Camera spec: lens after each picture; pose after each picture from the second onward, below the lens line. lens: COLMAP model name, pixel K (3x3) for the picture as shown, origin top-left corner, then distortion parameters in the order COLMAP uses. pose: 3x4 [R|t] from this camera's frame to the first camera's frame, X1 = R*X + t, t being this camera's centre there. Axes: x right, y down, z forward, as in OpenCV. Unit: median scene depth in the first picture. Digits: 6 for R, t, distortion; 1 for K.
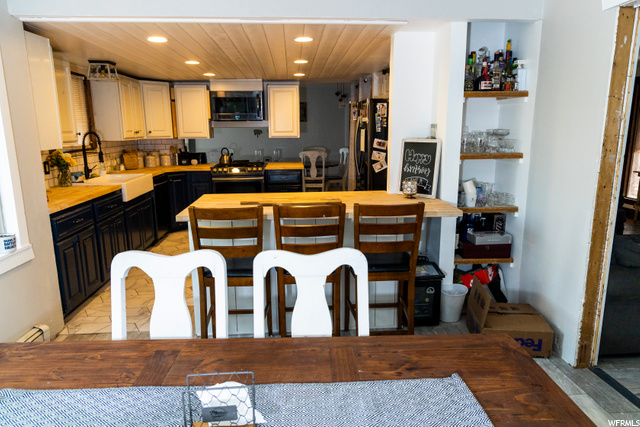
lens RADIAL K [[435.3, 0, 321.0], [0, 435.3, 213.9], [0, 0, 1]] dist [0.004470, 0.003448]
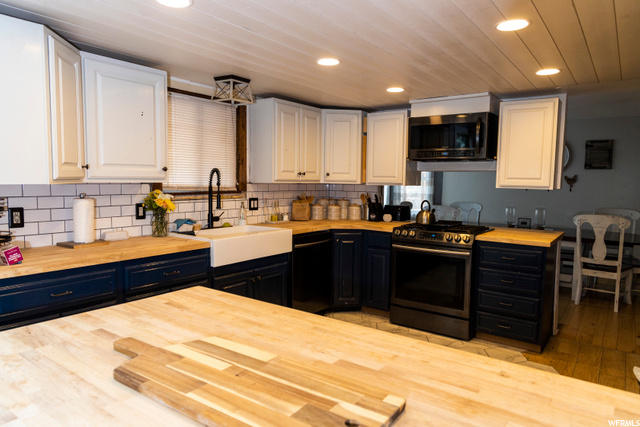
lens RADIAL K [[435.3, 0, 322.8], [0, 435.3, 212.5], [0, 0, 1]] dist [0.004470, 0.003448]
pose [[0.765492, 0.070640, -0.639556, 0.088334], [-0.149071, 0.986383, -0.069477, -0.066014], [0.625939, 0.148524, 0.765598, 0.409144]]
